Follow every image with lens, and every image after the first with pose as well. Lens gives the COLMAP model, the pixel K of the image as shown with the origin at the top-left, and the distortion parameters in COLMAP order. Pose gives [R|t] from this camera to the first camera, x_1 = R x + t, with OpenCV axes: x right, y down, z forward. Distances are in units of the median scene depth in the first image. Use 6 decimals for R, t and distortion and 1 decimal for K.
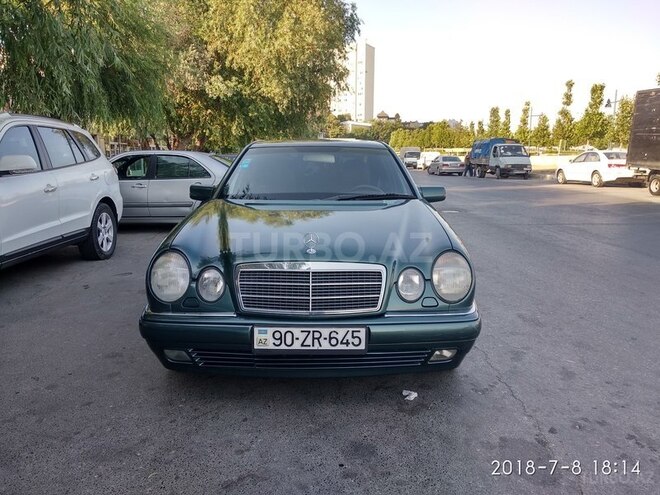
lens RADIAL K [[511.3, 0, 339.7], [0, 511.3, 252.9], [0, 0, 1]] dist [0.006005, 0.001109]
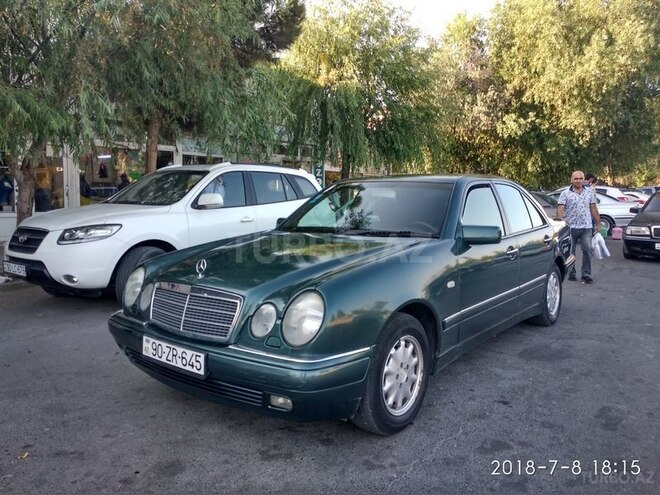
lens RADIAL K [[510.7, 0, 330.0], [0, 510.7, 247.5], [0, 0, 1]] dist [0.015921, 0.001955]
pose [[0.775437, 0.055868, -0.628948, 0.123519], [-0.108938, 0.992979, -0.046108, -0.006603], [0.621956, 0.104270, 0.776079, 0.046538]]
